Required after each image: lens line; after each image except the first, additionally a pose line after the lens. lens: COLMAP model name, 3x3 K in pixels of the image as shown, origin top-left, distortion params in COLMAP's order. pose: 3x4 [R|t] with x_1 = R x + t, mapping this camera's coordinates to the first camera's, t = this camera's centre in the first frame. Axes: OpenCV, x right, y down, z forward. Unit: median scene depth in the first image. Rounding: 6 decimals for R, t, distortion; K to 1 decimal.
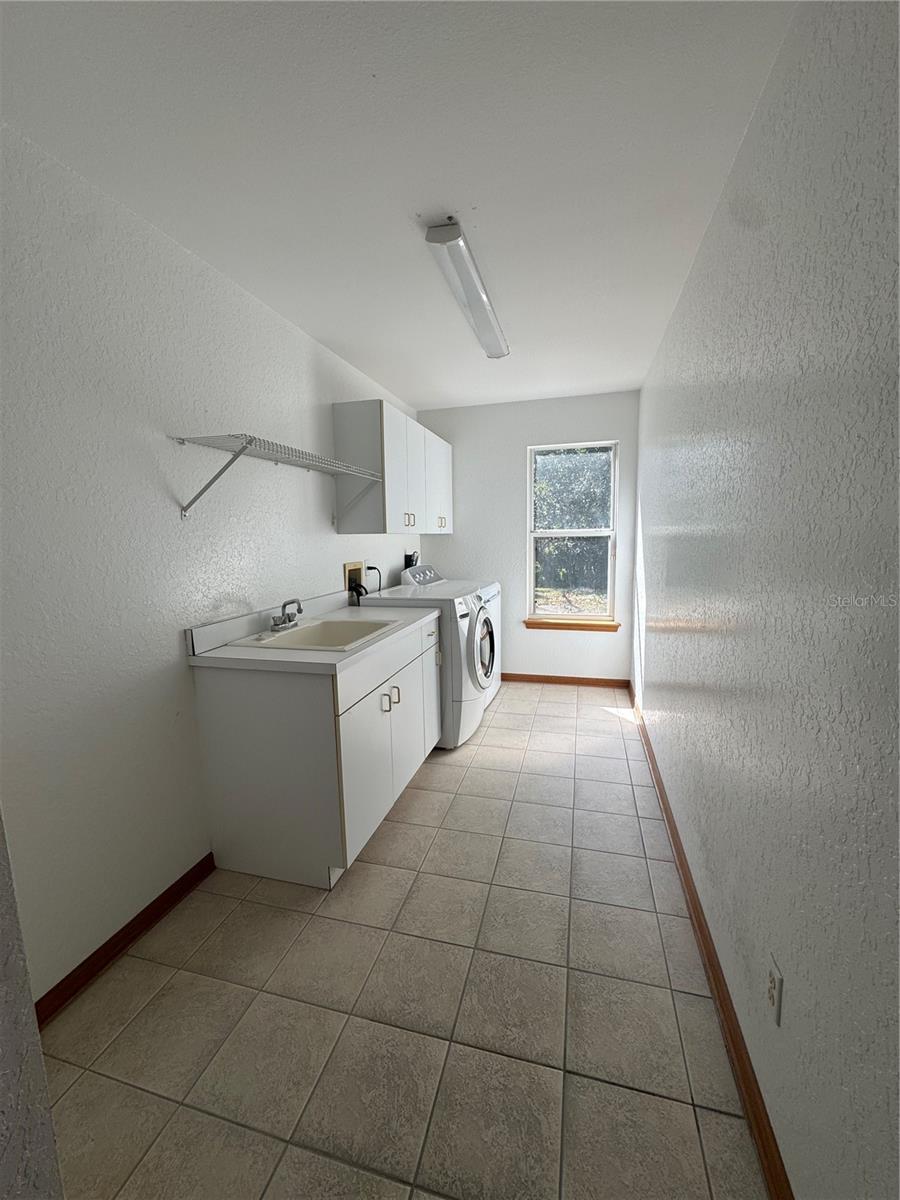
lens RADIAL K [[478.4, 0, 451.6], [0, 478.4, 598.6], [0, 0, 1]] dist [-0.003544, 0.000351]
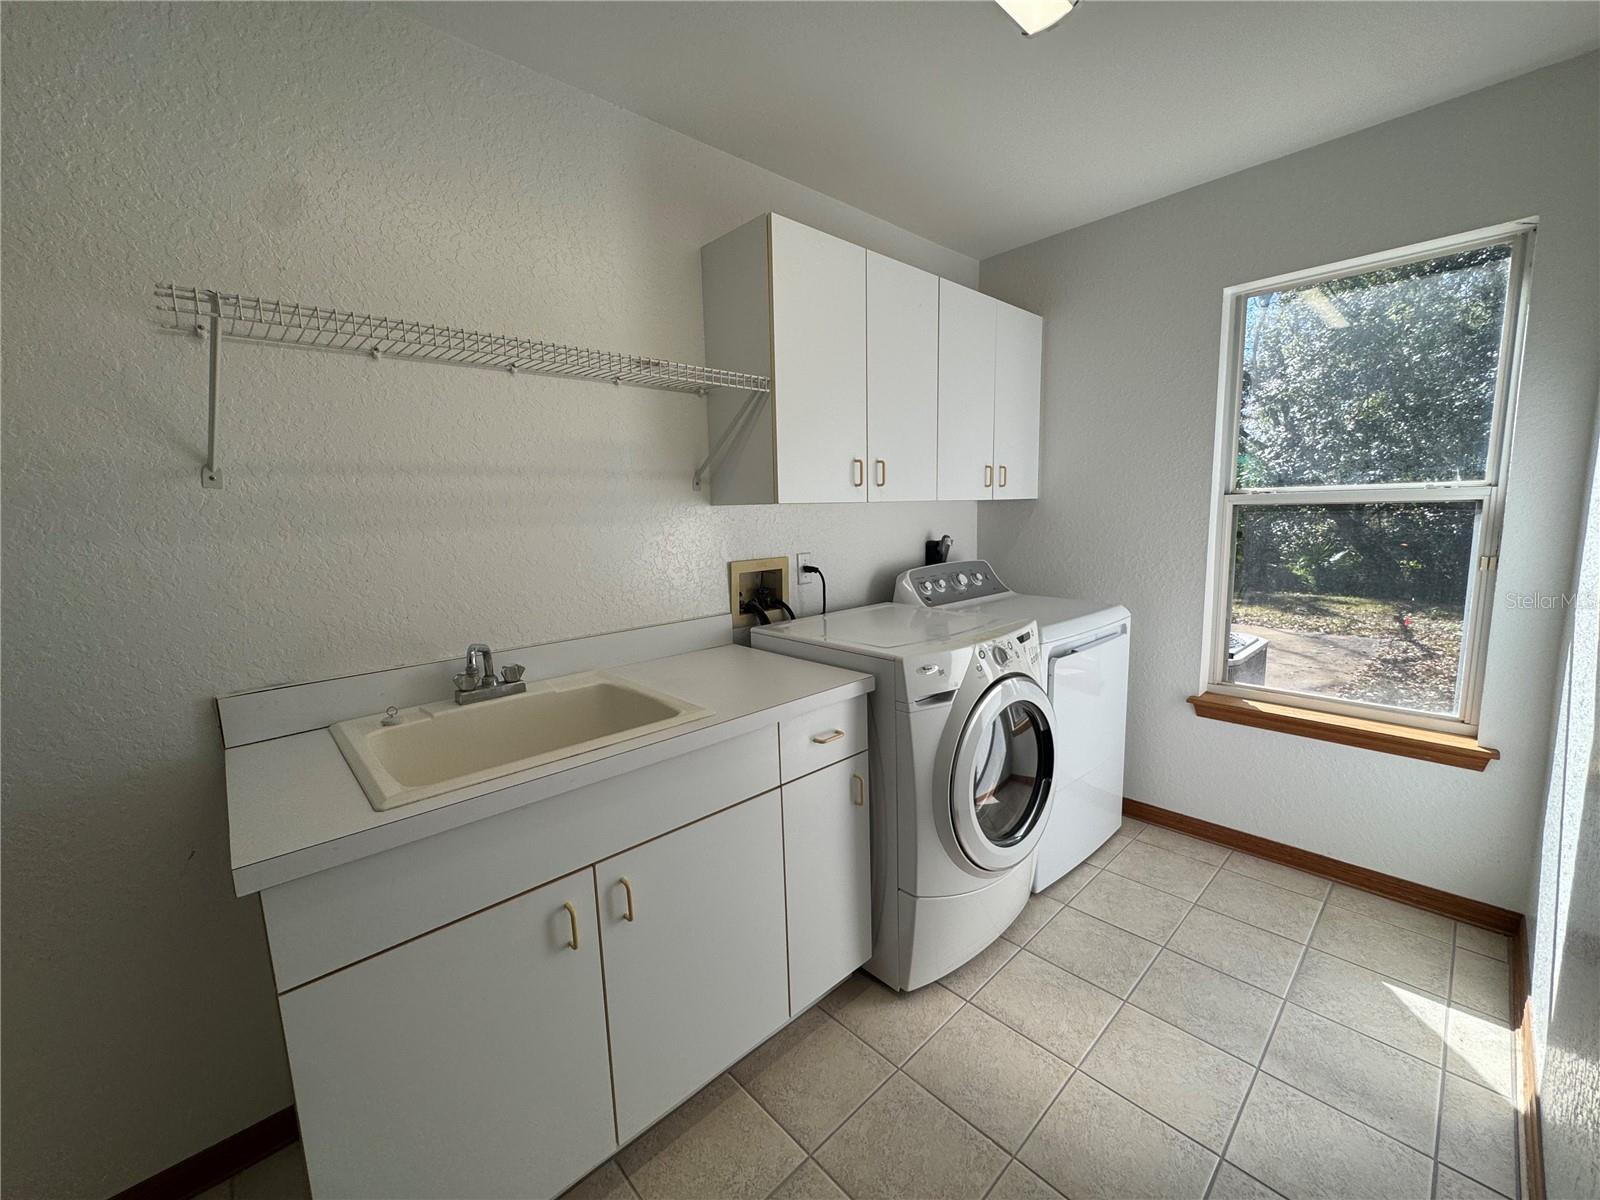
lens RADIAL K [[637.9, 0, 800.8], [0, 637.9, 593.7], [0, 0, 1]] dist [-0.003544, 0.000351]
pose [[0.849043, 0.066998, -0.524059, 0.183806], [-0.057879, 0.997752, 0.033787, -0.058581], [0.525144, 0.001645, 0.851012, 0.396628]]
